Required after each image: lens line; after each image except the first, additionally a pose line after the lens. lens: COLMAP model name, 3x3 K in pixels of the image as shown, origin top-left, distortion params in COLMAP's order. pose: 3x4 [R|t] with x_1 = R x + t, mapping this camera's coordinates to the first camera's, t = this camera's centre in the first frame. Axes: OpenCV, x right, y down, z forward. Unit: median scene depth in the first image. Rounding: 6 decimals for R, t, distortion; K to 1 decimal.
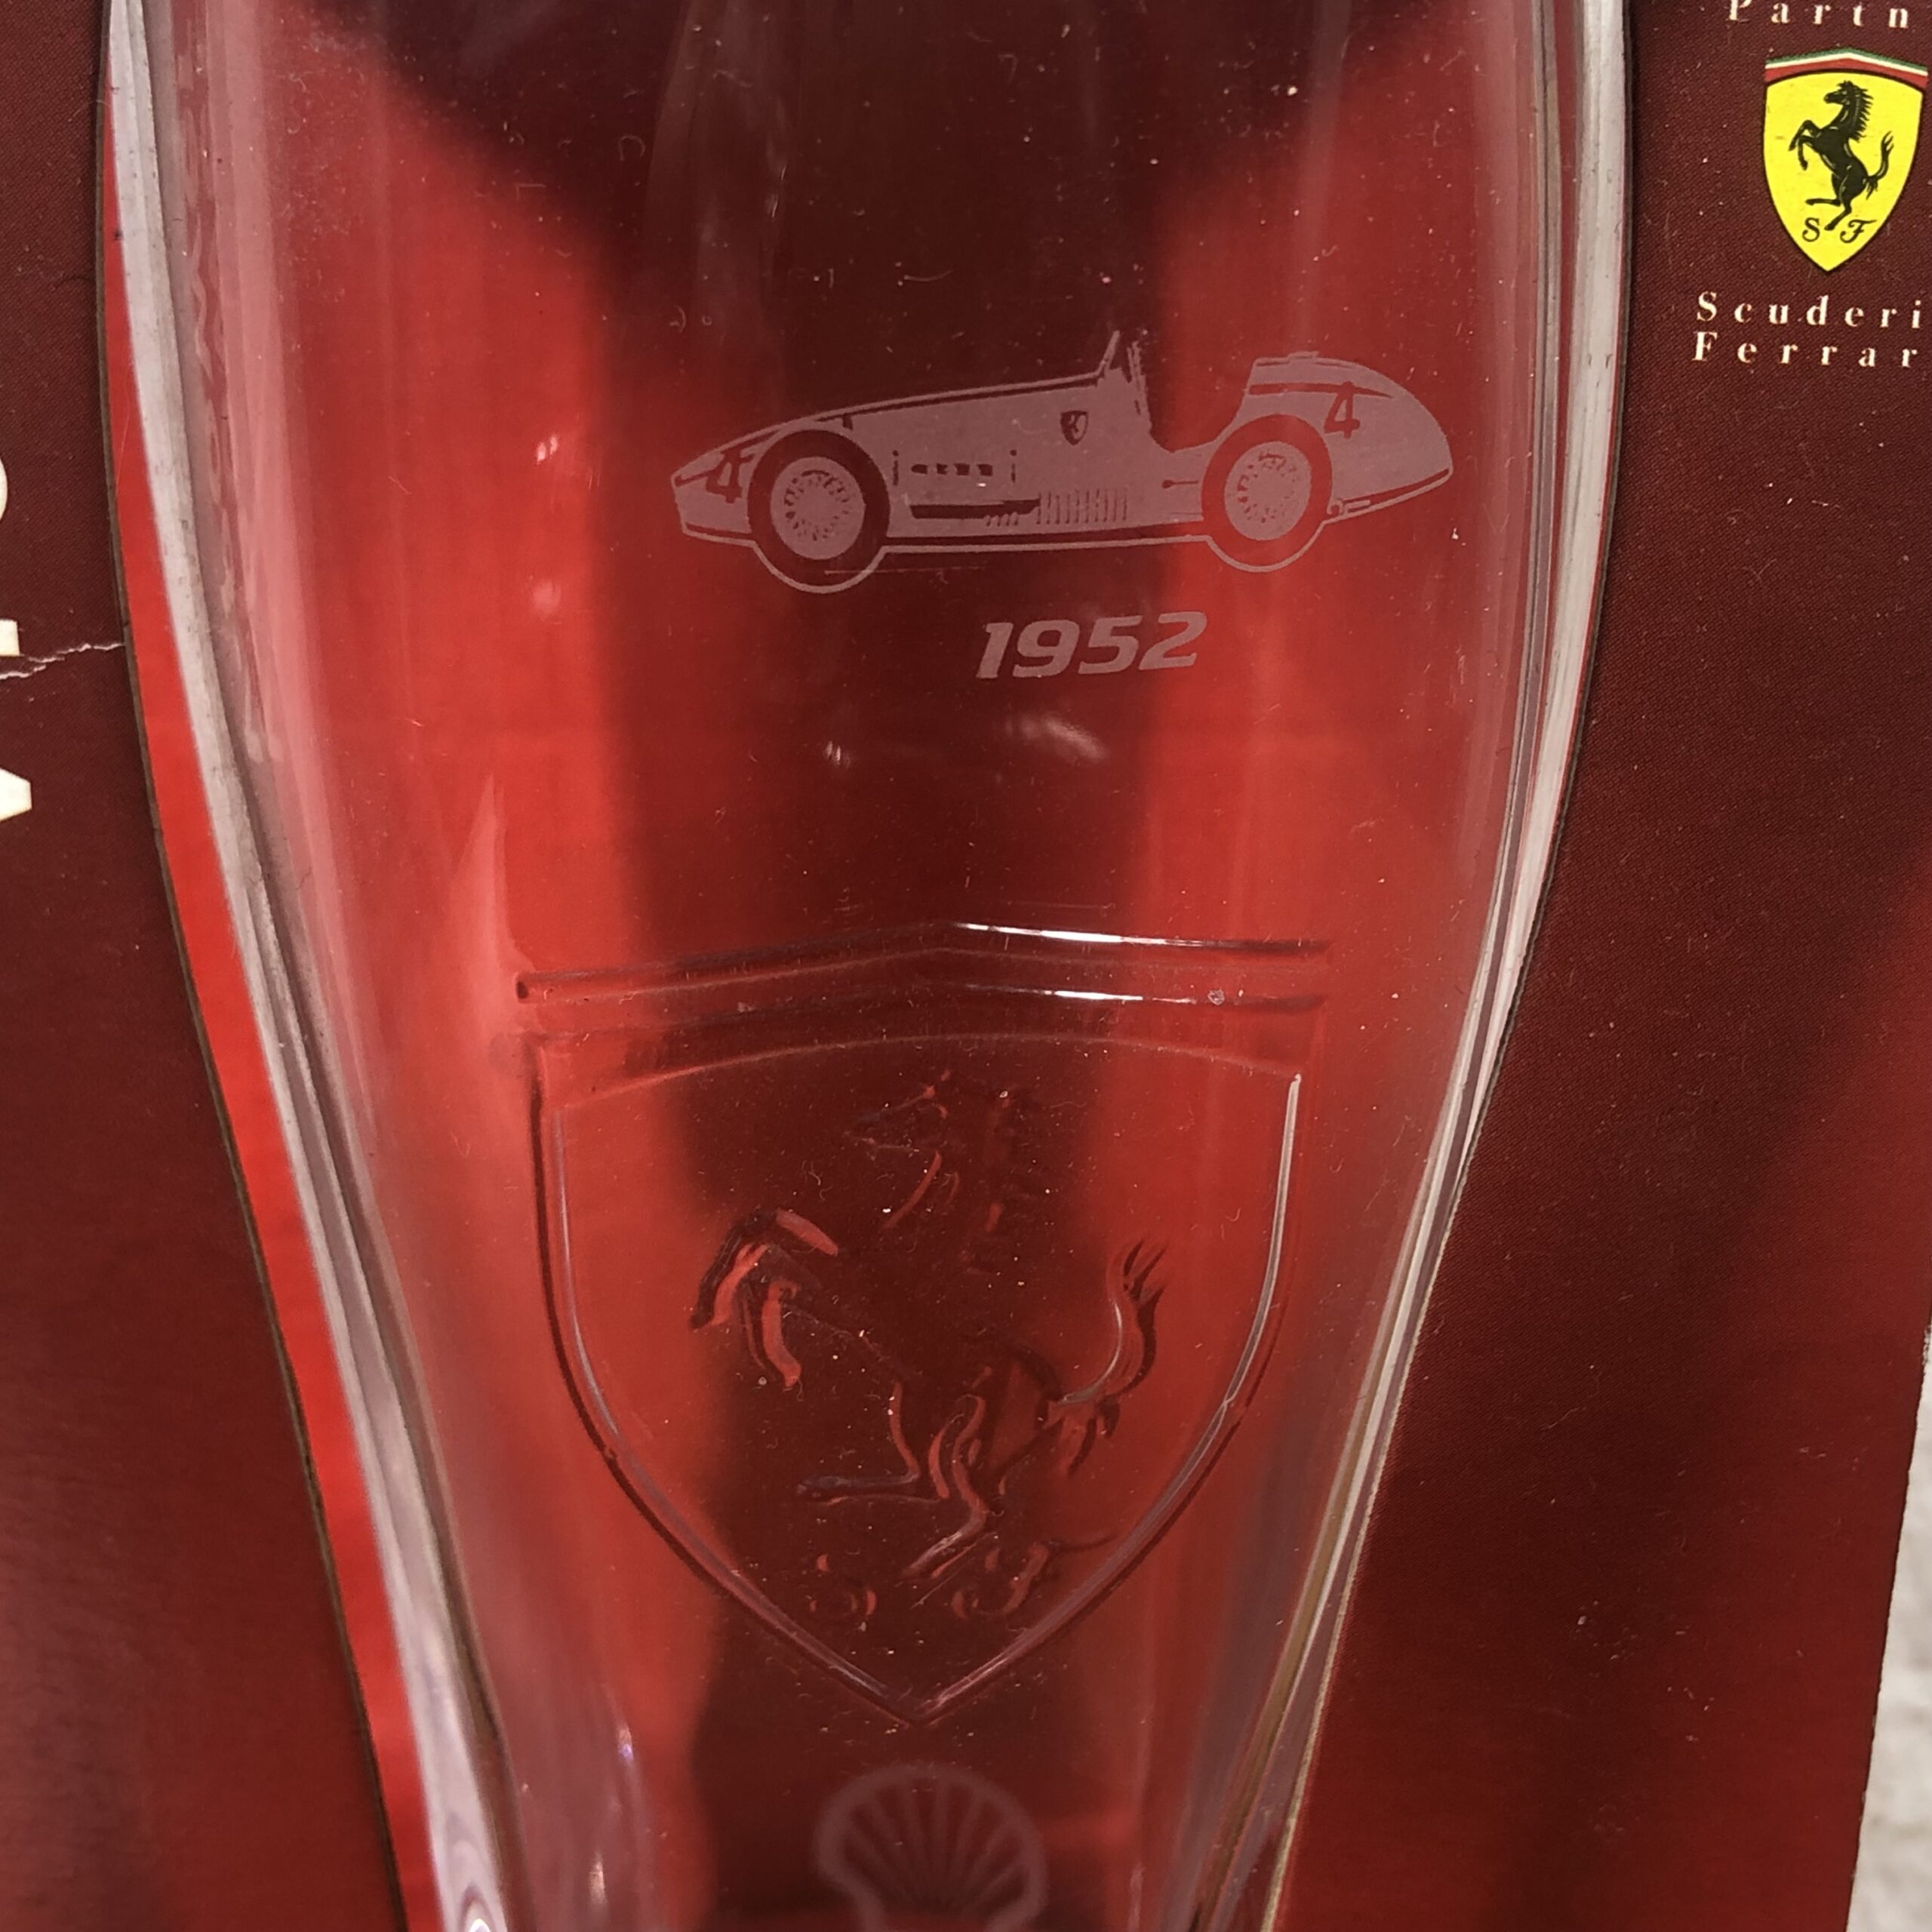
lens RADIAL K [[3094.2, 0, 966.0], [0, 3094.2, 966.0], [0, 0, 1]] dist [0.124855, -0.489844]
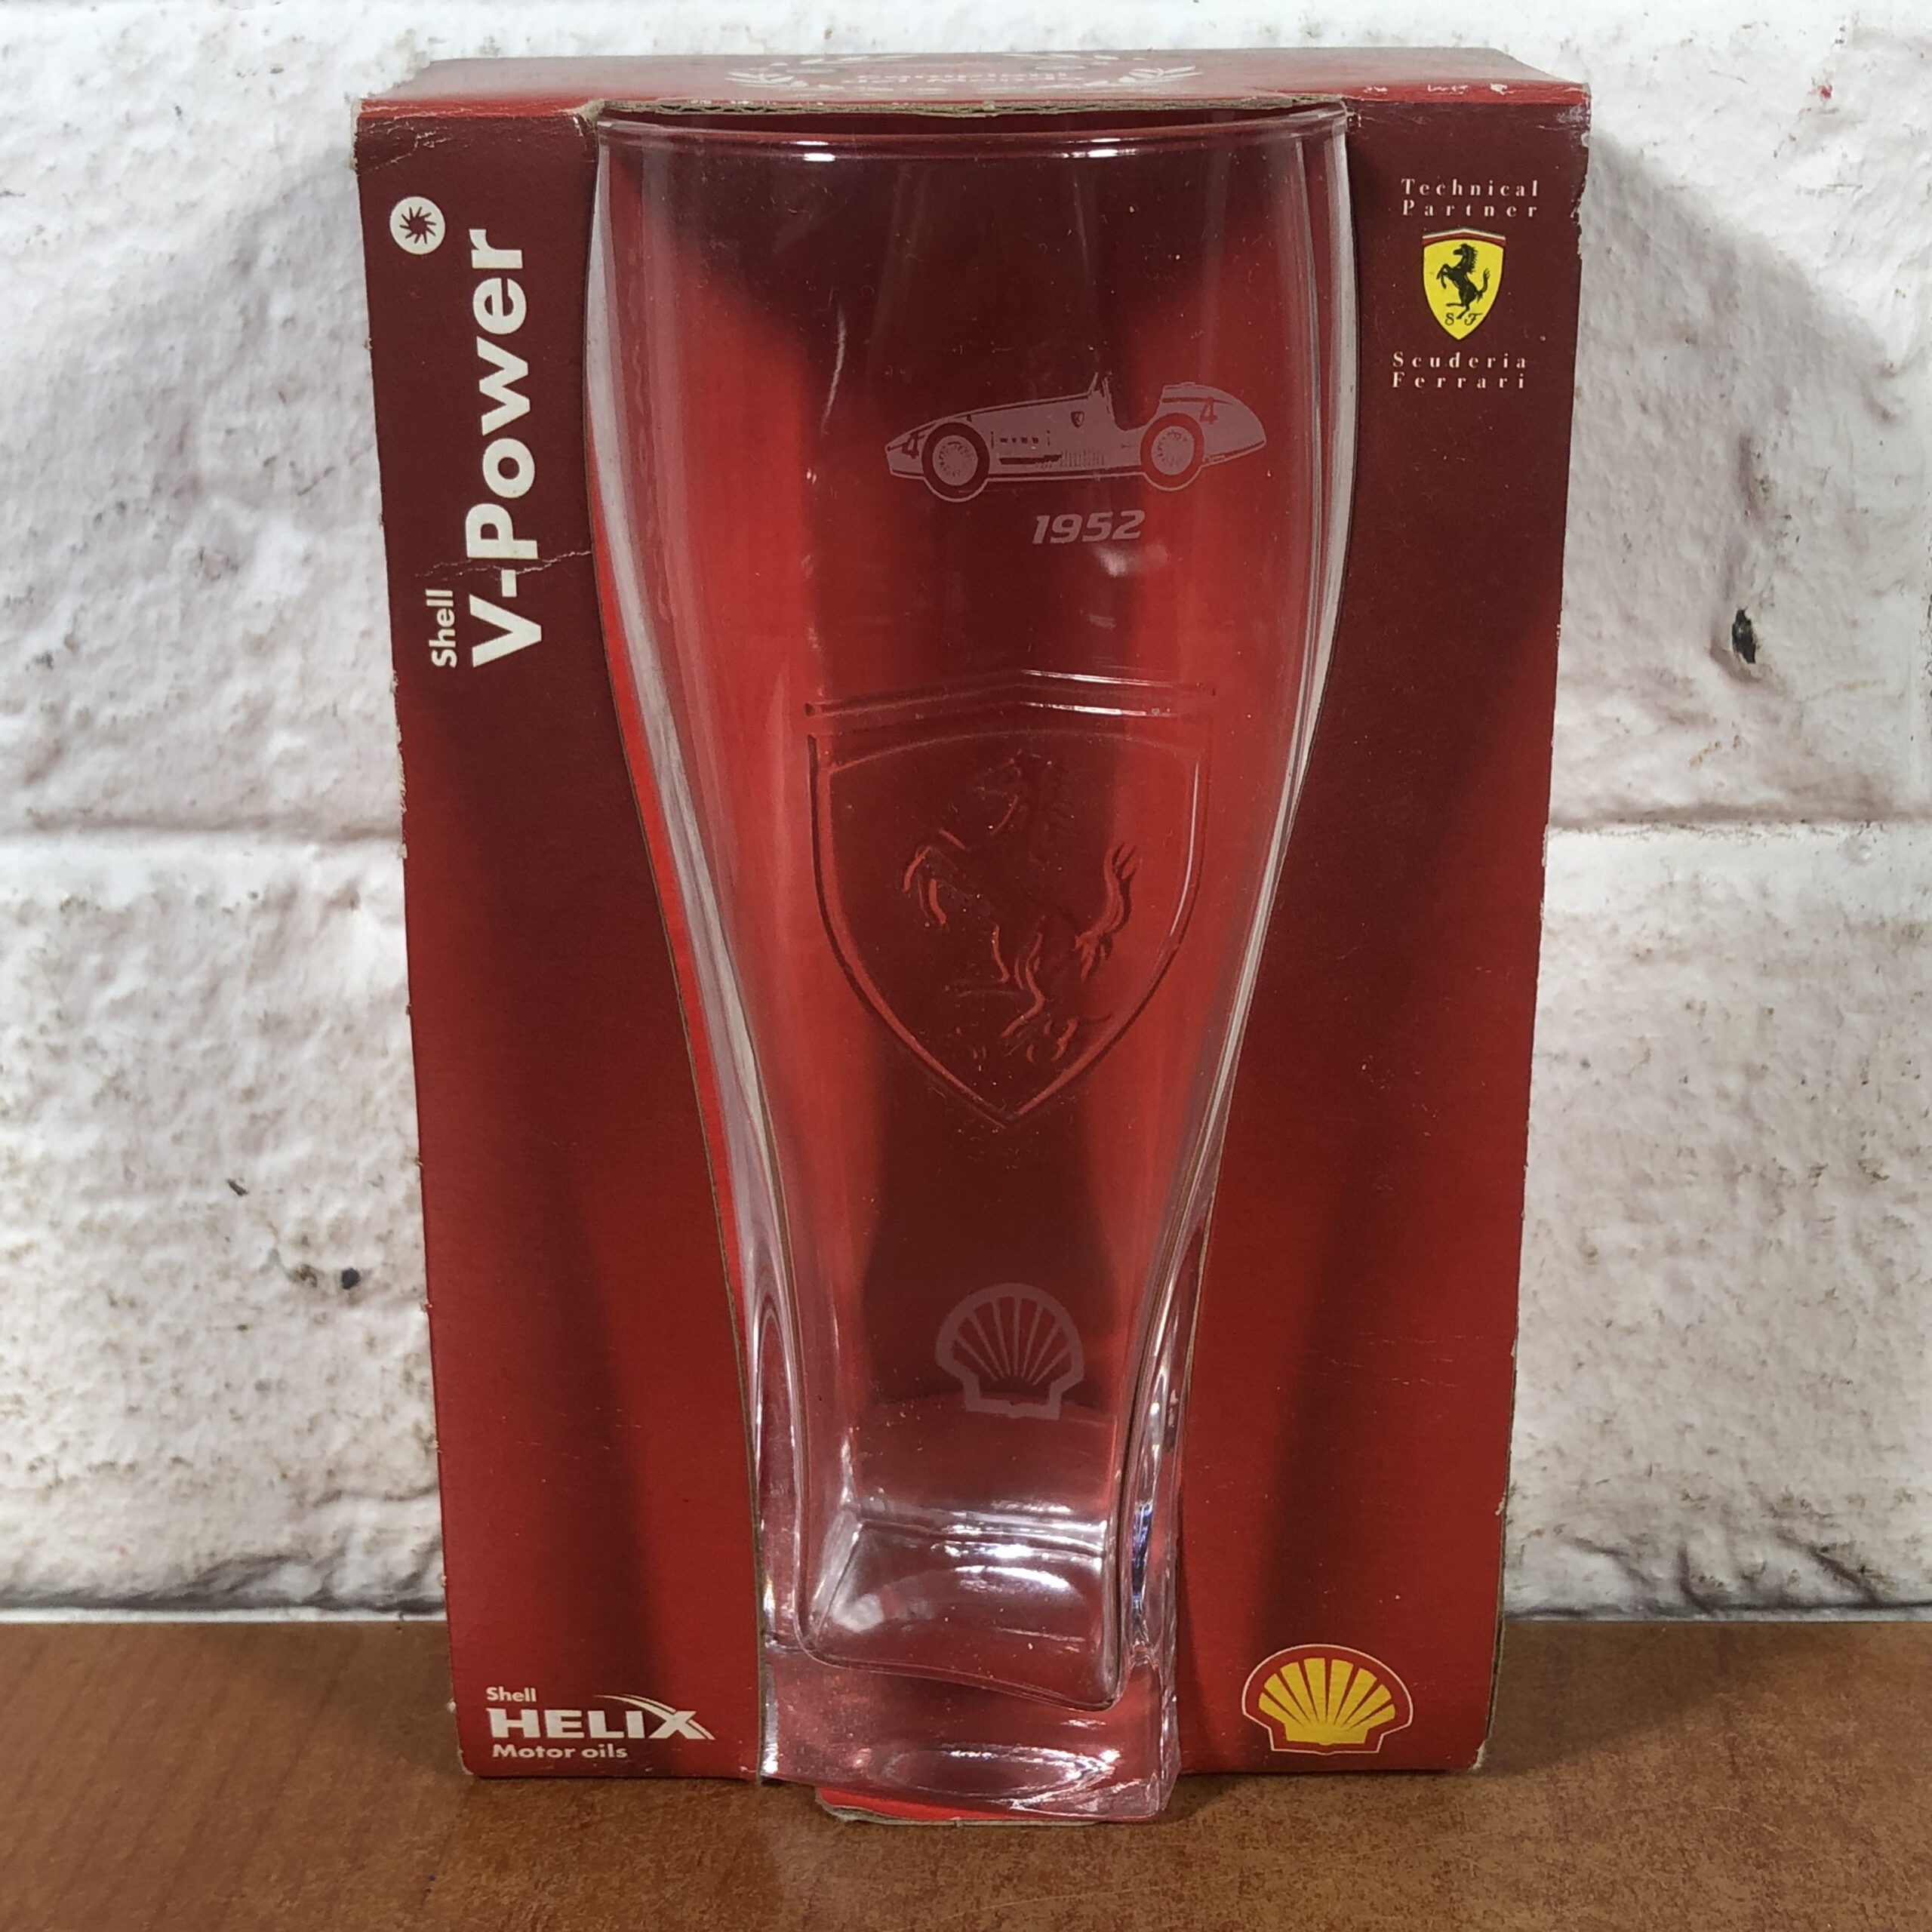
lens RADIAL K [[3048.9, 0, 966.0], [0, 3048.9, 966.0], [0, 0, 1]] dist [0.120125, -0.468928]
pose [[0.999755, -0.020756, -0.007701, -0.028412], [0.020440, 0.999026, -0.039099, 0.243999], [0.008505, 0.038932, 0.999206, -0.931621]]
